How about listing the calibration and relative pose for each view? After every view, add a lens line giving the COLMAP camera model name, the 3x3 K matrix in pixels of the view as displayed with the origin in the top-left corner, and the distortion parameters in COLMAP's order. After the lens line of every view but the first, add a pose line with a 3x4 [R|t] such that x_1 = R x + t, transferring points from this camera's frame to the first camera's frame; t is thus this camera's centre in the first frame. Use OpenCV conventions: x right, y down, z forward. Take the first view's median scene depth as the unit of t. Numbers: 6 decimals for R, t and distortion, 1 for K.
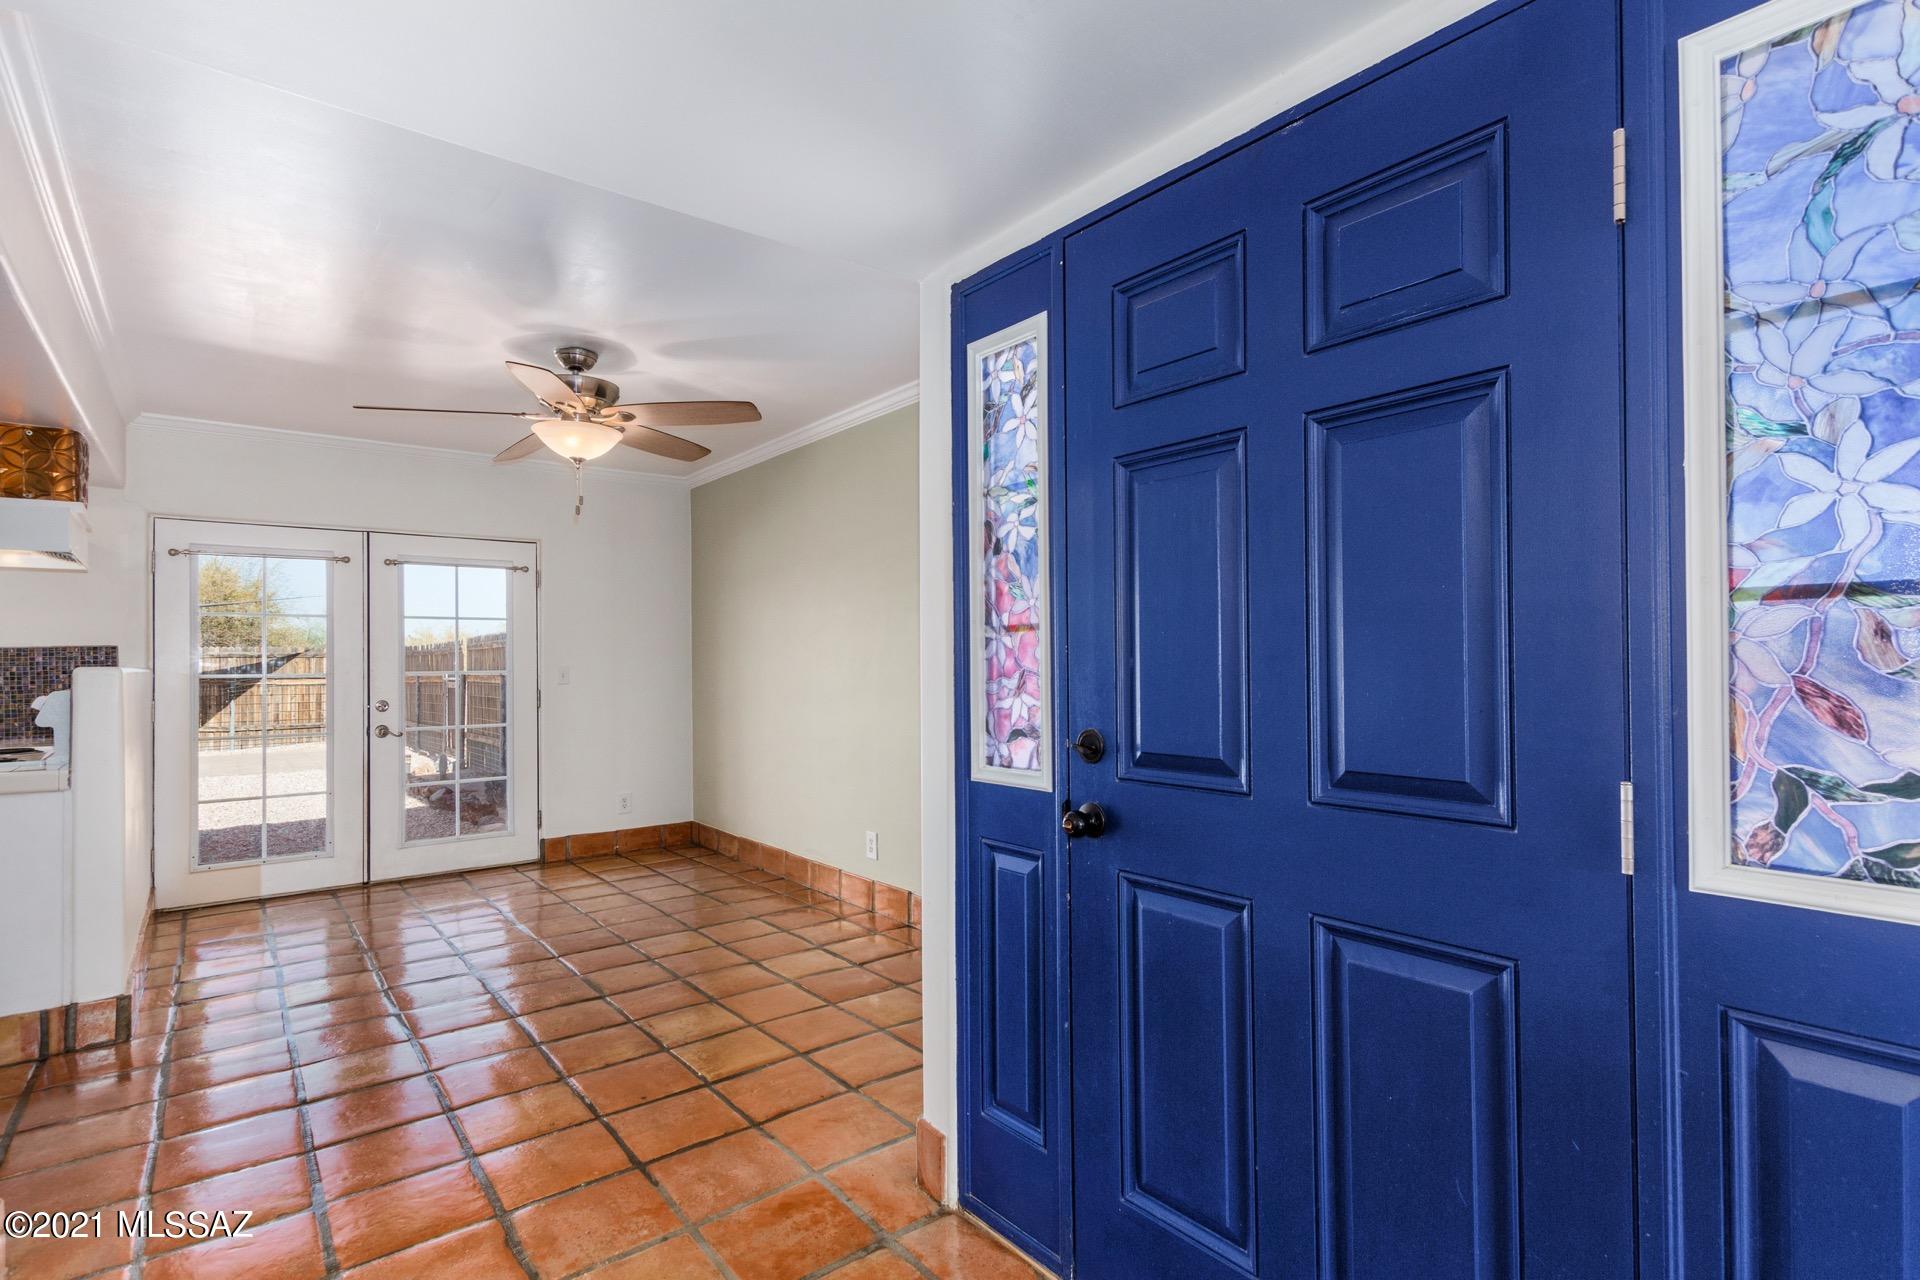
lens RADIAL K [[928.2, 0, 955.3], [0, 928.2, 651.9], [0, 0, 1]] dist [0.017259, -0.005482]
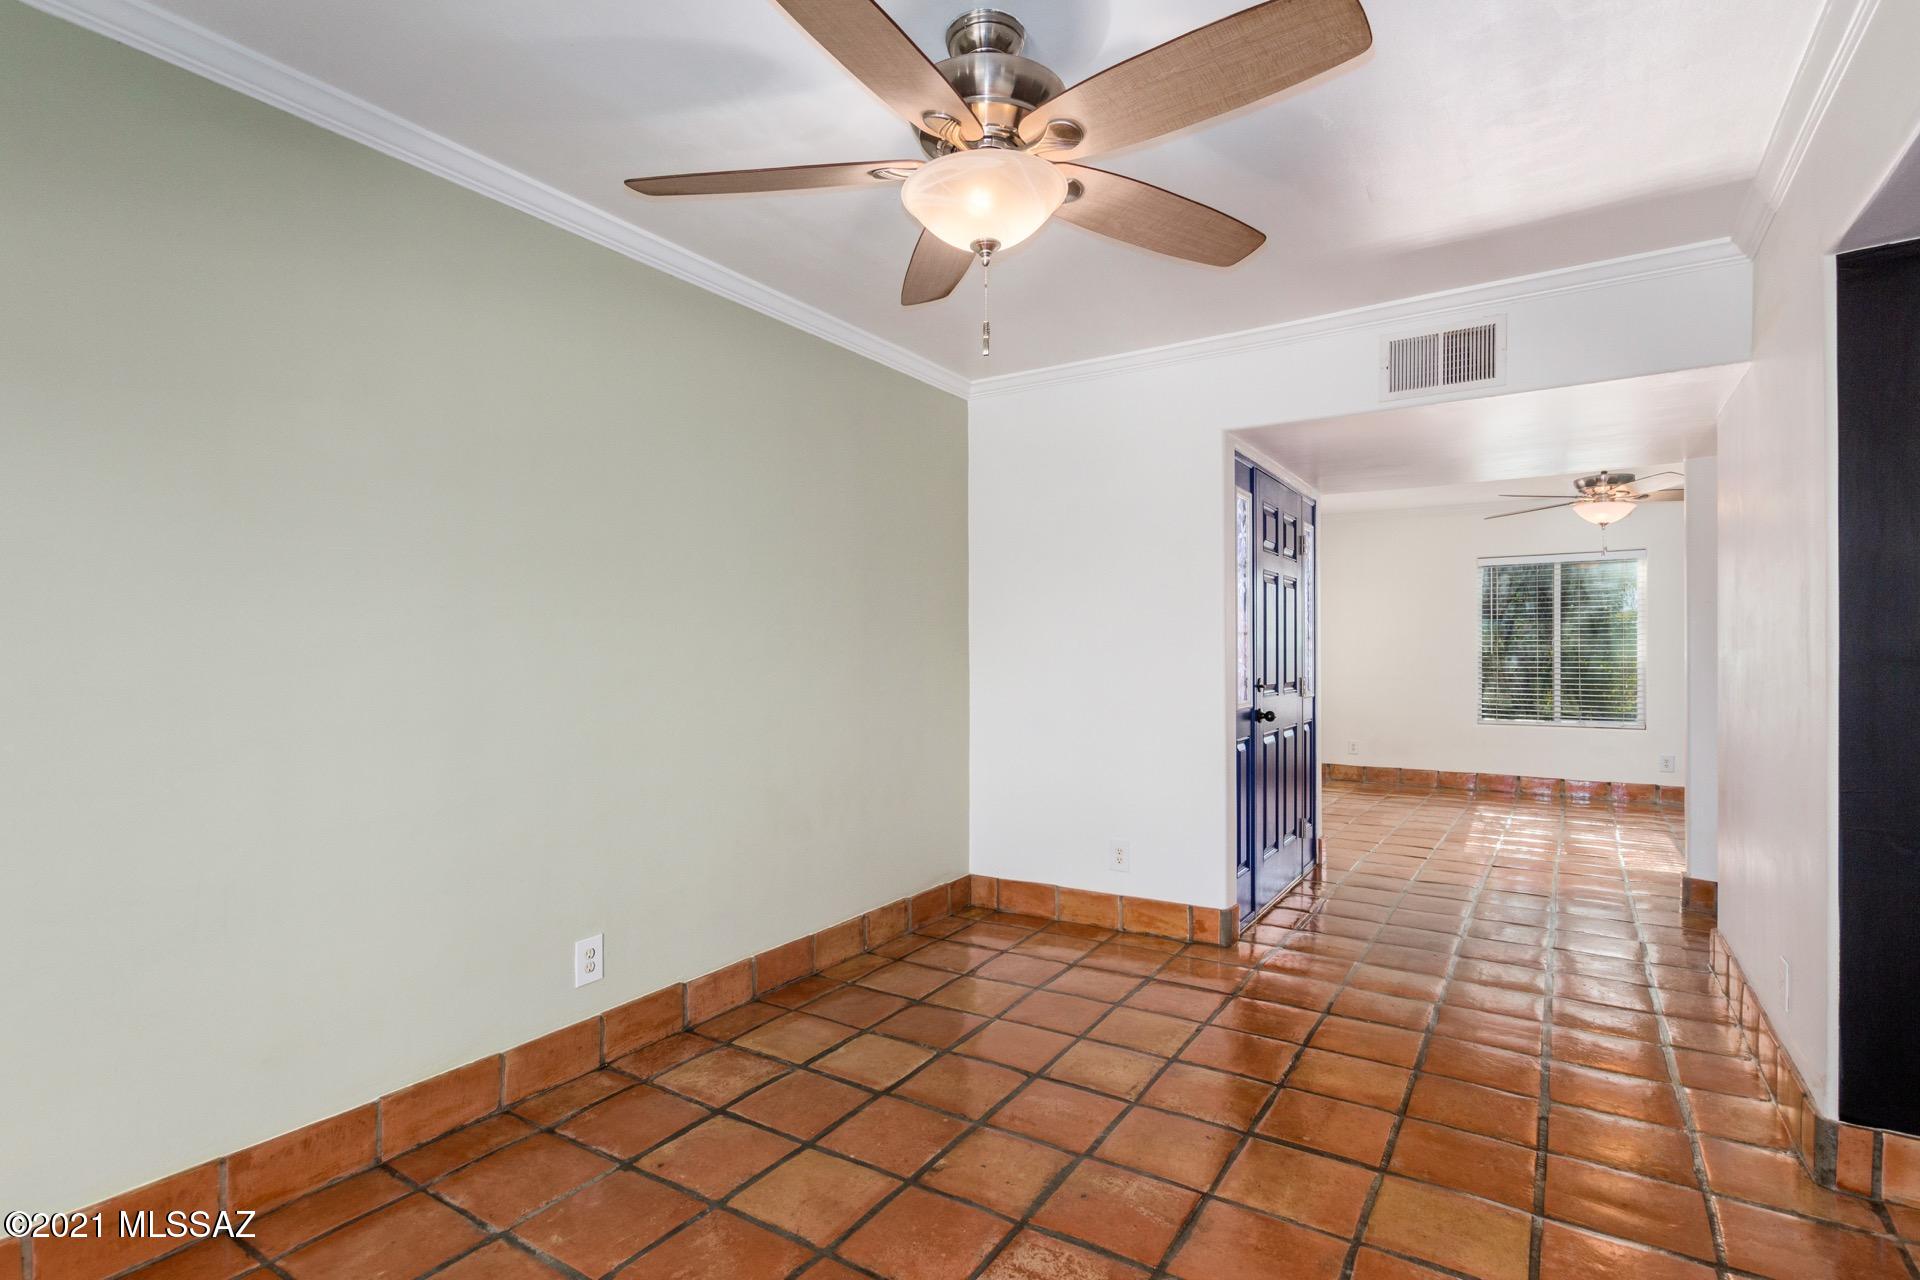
lens RADIAL K [[928.2, 0, 958.1], [0, 928.2, 650.3], [0, 0, 1]] dist [0.017259, -0.005482]
pose [[-0.320737, 0.010720, 0.947108, -1.126463], [-0.003720, 0.999914, -0.012578, 0.026785], [-0.947161, -0.007557, -0.320670, 1.499779]]
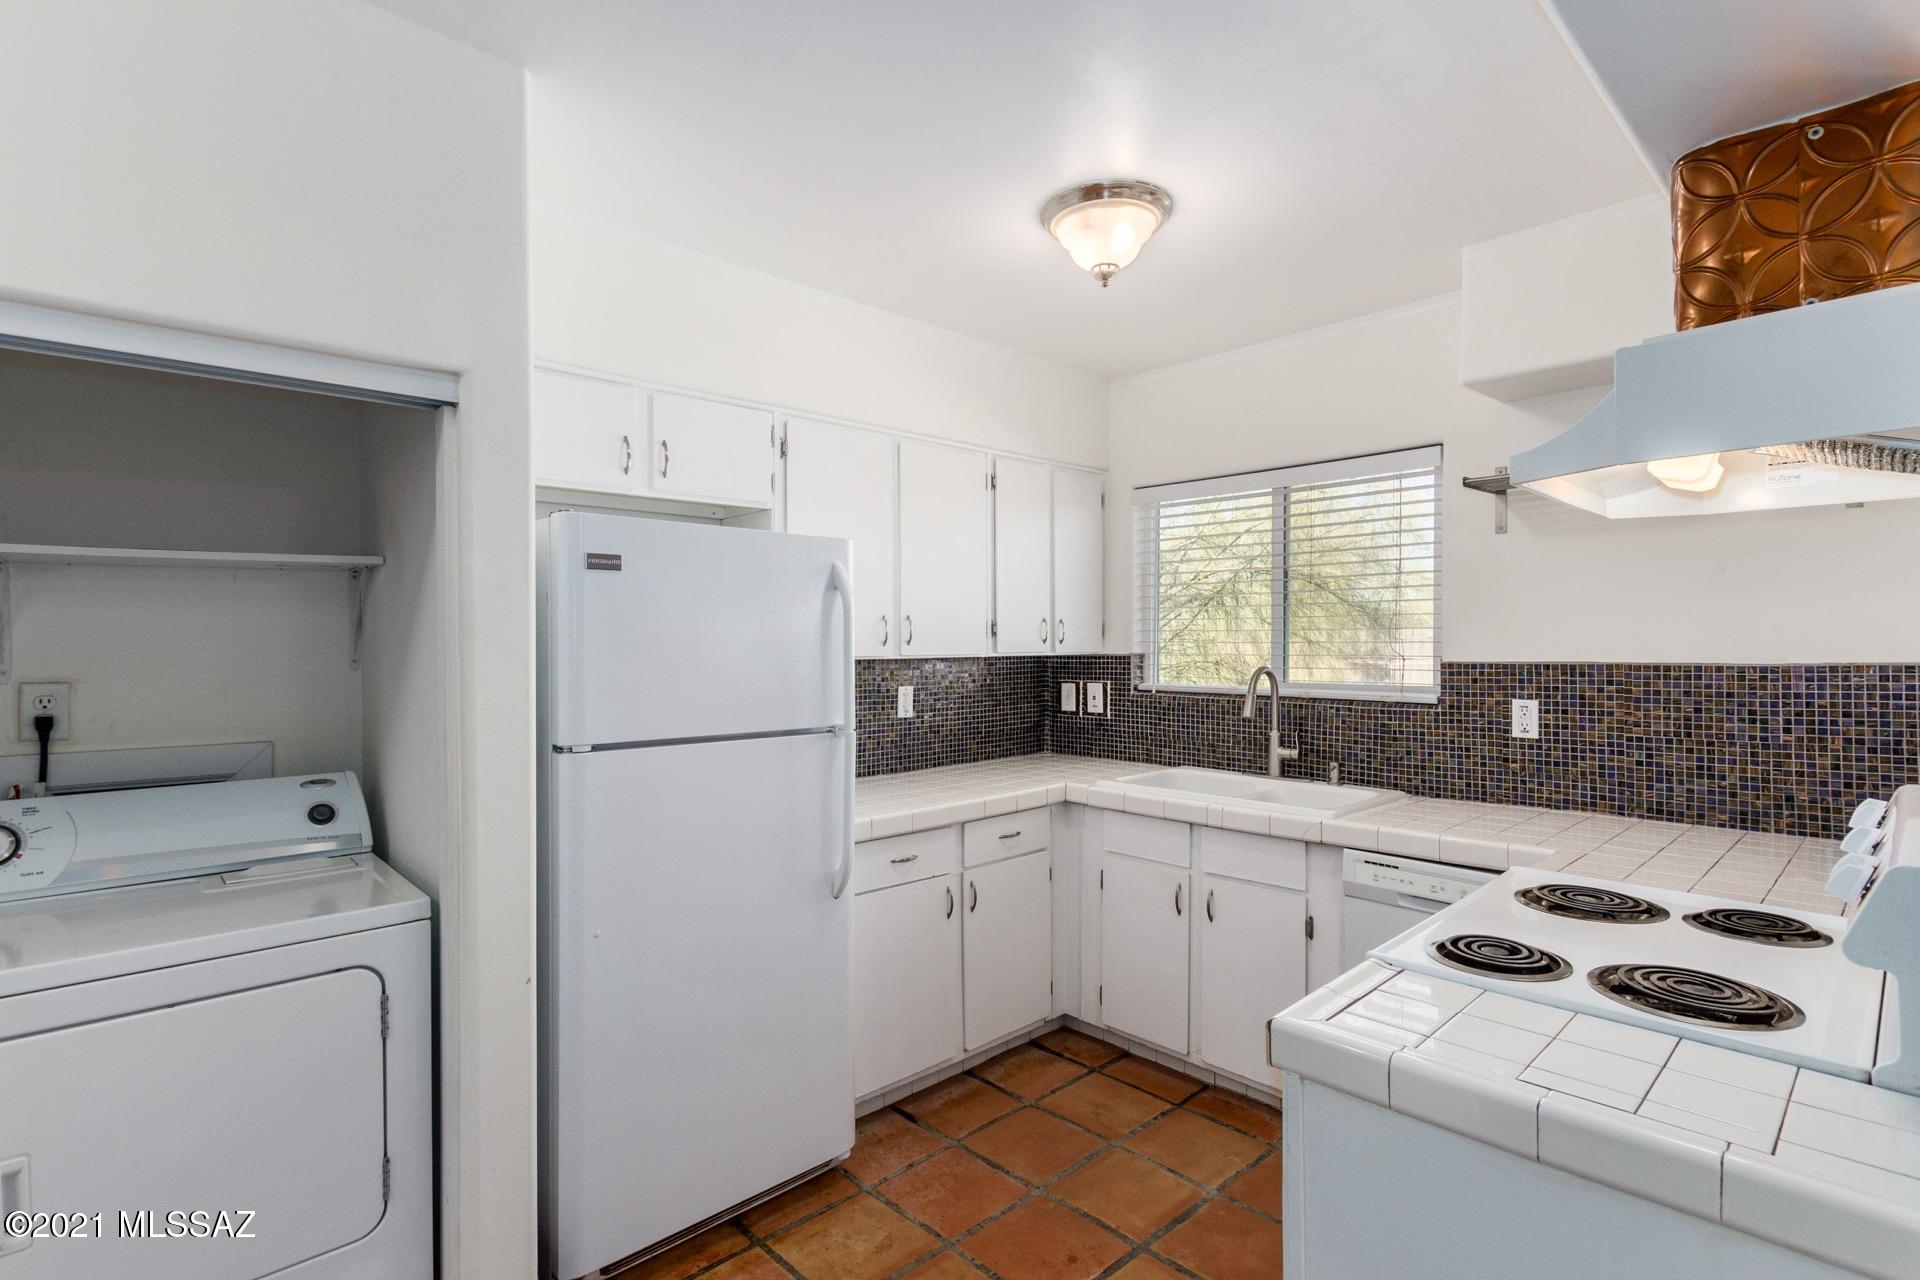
lens RADIAL K [[928.2, 0, 942.7], [0, 928.2, 646.7], [0, 0, 1]] dist [0.017259, -0.005482]
pose [[0.082816, 0.016456, -0.996429, -0.728439], [0.011730, 0.999778, 0.017486, -0.045794], [0.996496, -0.013136, 0.082605, 0.706987]]
